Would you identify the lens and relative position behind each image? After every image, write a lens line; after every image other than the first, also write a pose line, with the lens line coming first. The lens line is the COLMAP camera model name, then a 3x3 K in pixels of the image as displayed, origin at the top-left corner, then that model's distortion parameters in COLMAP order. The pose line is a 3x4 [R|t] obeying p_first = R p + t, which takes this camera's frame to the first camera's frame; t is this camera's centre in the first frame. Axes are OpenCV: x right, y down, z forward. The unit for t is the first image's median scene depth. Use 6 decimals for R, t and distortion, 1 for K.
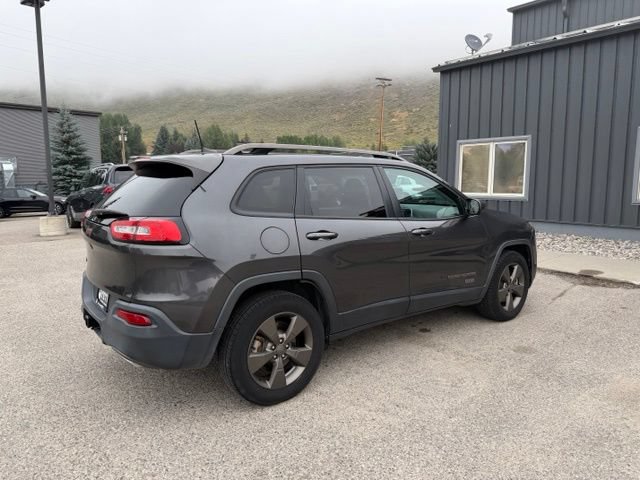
lens RADIAL K [[450.2, 0, 328.9], [0, 450.2, 242.8], [0, 0, 1]] dist [0.041422, -0.066957]
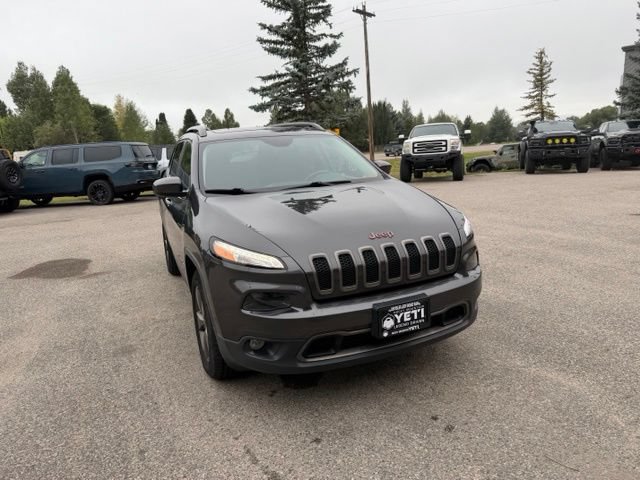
lens RADIAL K [[450.2, 0, 324.9], [0, 450.2, 241.8], [0, 0, 1]] dist [0.041422, -0.066957]
pose [[-0.252854, 0.228422, -0.940153, 0.917488], [-0.078705, 0.963653, 0.255300, -0.187657], [0.964298, 0.138548, -0.225686, 1.261996]]
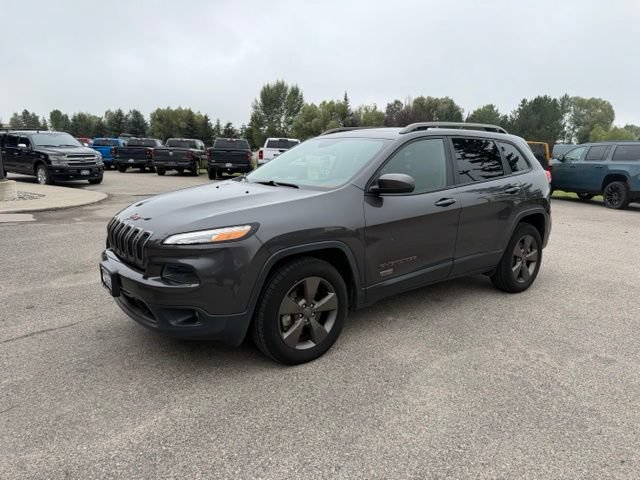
lens RADIAL K [[450.2, 0, 324.3], [0, 450.2, 238.0], [0, 0, 1]] dist [0.041422, -0.066957]
pose [[-0.999894, -0.012312, 0.007828, 0.134478], [-0.009086, 0.945279, 0.326136, -0.256381], [-0.011415, 0.326031, -0.945290, 1.833415]]
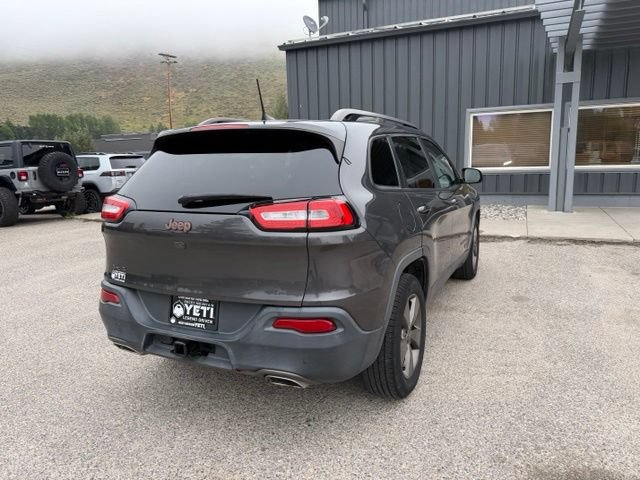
lens RADIAL K [[450.2, 0, 330.1], [0, 450.2, 239.5], [0, 0, 1]] dist [0.041422, -0.066957]
pose [[0.893250, -0.102333, 0.437759, -0.393058], [0.089104, 0.994730, 0.050717, -0.010864], [-0.440642, -0.006296, 0.897661, 0.150864]]
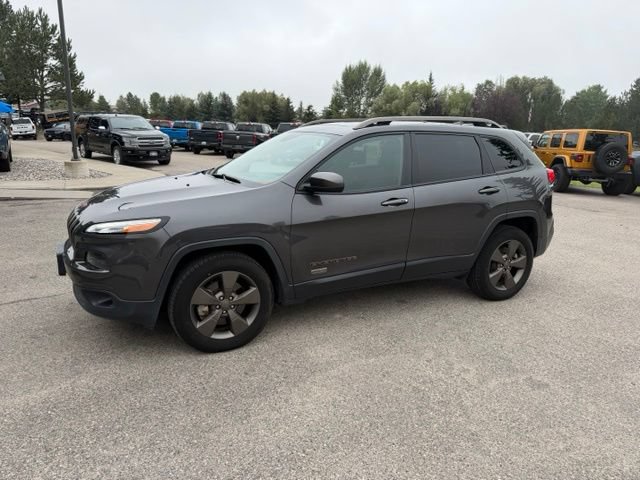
lens RADIAL K [[450.2, 0, 310.5], [0, 450.2, 246.9], [0, 0, 1]] dist [0.041422, -0.066957]
pose [[-0.976100, -0.075154, 0.203916, -0.091402], [0.007697, 0.925758, 0.378037, -0.277612], [-0.217188, 0.370572, -0.903054, 1.807291]]
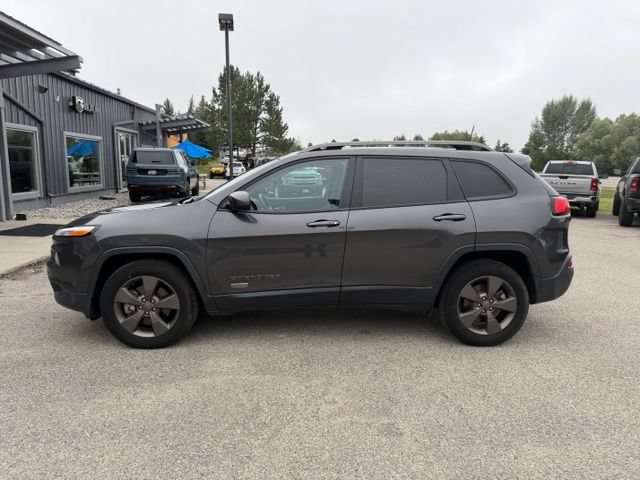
lens RADIAL K [[450.2, 0, 323.6], [0, 450.2, 237.4], [0, 0, 1]] dist [0.041422, -0.066957]
pose [[-0.819928, -0.094618, 0.564593, -0.497270], [0.069063, 0.962694, 0.261632, -0.235436], [-0.568285, 0.253512, -0.782805, 1.659572]]
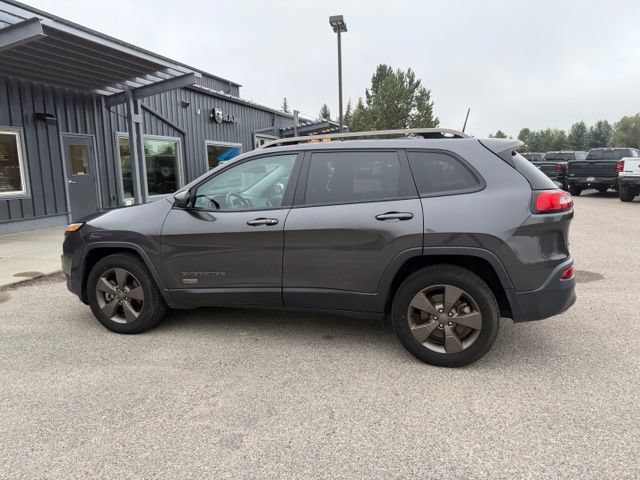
lens RADIAL K [[450.2, 0, 323.0], [0, 450.2, 236.9], [0, 0, 1]] dist [0.041422, -0.066957]
pose [[-0.574582, -0.108527, 0.811220, -0.725624], [0.139543, 0.963667, 0.227759, -0.191134], [-0.806463, 0.244066, -0.538562, 1.386917]]
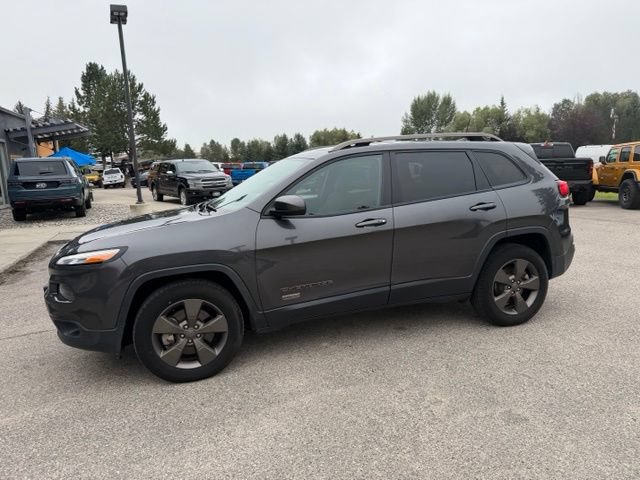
lens RADIAL K [[450.2, 0, 324.4], [0, 450.2, 243.3], [0, 0, 1]] dist [0.041422, -0.066957]
pose [[-0.938860, -0.017821, 0.343837, -0.249808], [0.090208, 0.951040, 0.295609, -0.251358], [-0.332271, 0.308552, -0.891287, 1.749896]]
